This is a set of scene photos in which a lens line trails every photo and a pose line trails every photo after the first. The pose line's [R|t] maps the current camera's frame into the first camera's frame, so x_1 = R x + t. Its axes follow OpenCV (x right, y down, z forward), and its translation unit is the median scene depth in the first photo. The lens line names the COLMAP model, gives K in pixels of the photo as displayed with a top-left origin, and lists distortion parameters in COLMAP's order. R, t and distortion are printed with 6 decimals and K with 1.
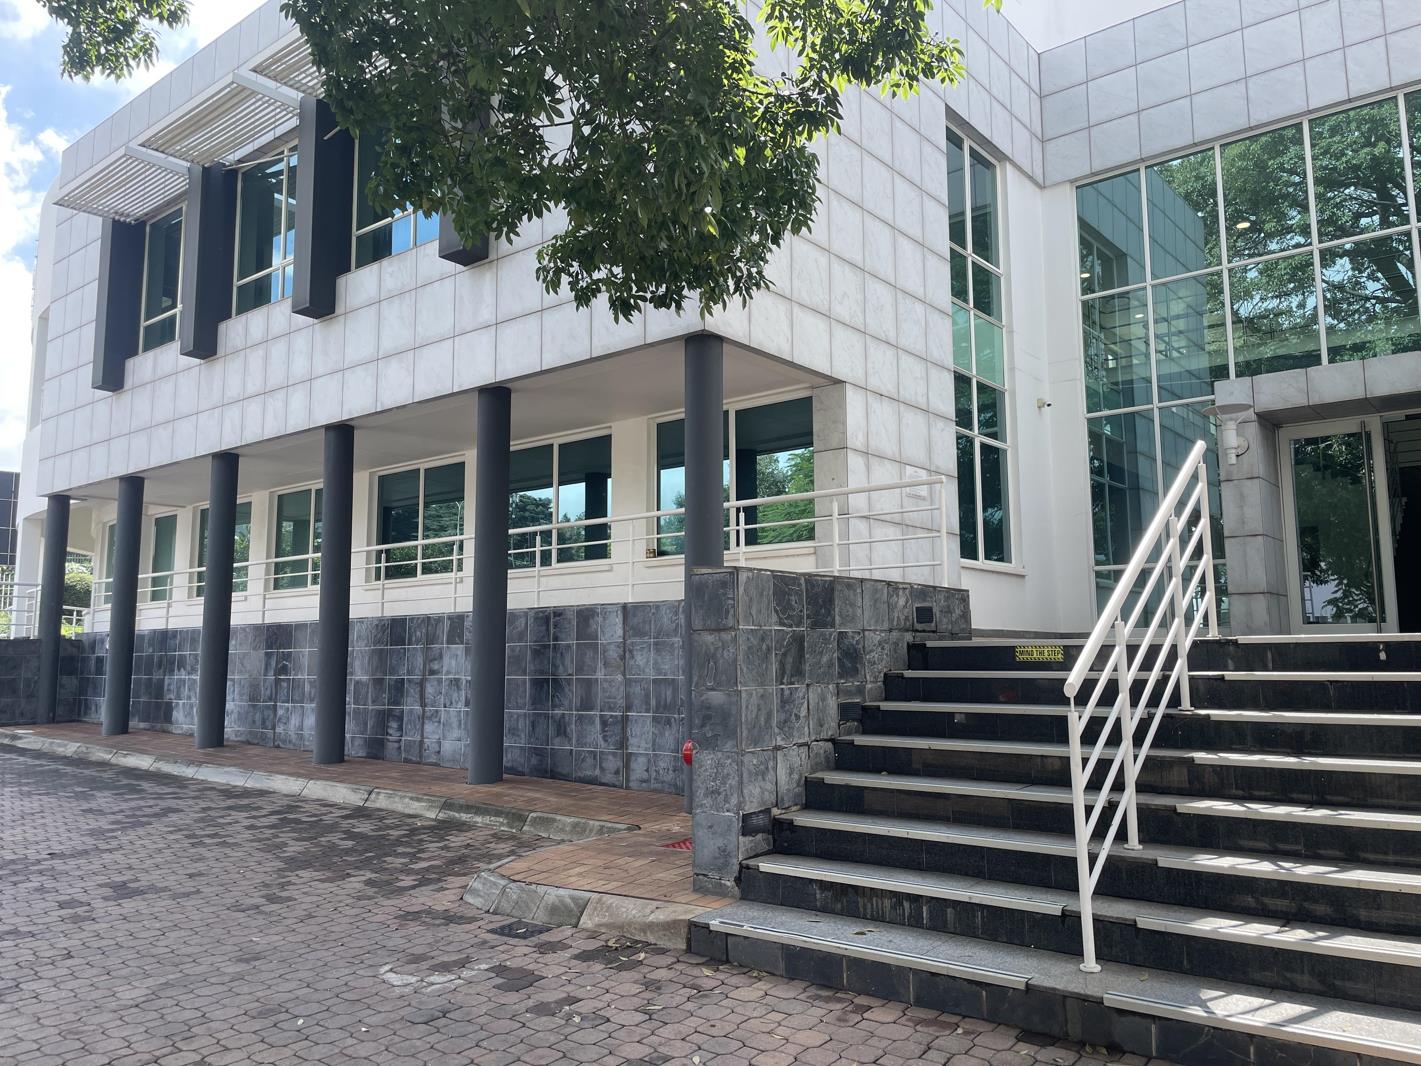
lens RADIAL K [[1076.3, 0, 709.9], [0, 1076.3, 522.3], [0, 0, 1]] dist [0.060920, -0.079131]
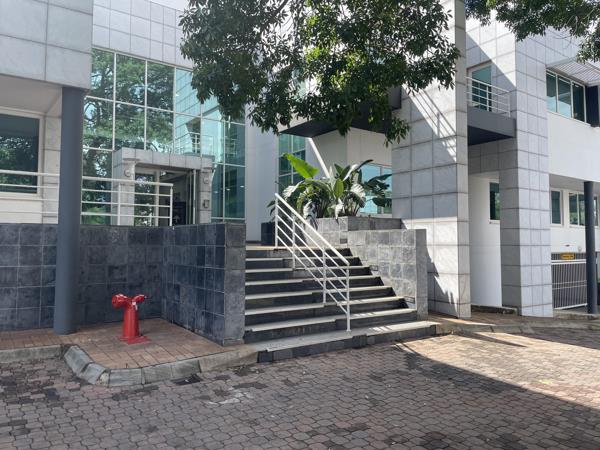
lens RADIAL K [[454.5, 0, 301.4], [0, 454.5, 219.4], [0, 0, 1]] dist [0.060920, -0.079131]
pose [[0.261932, 0.059916, 0.963225, -0.625404], [-0.126847, 0.991550, -0.027184, 0.026472], [-0.956714, -0.115062, 0.267319, 0.339120]]
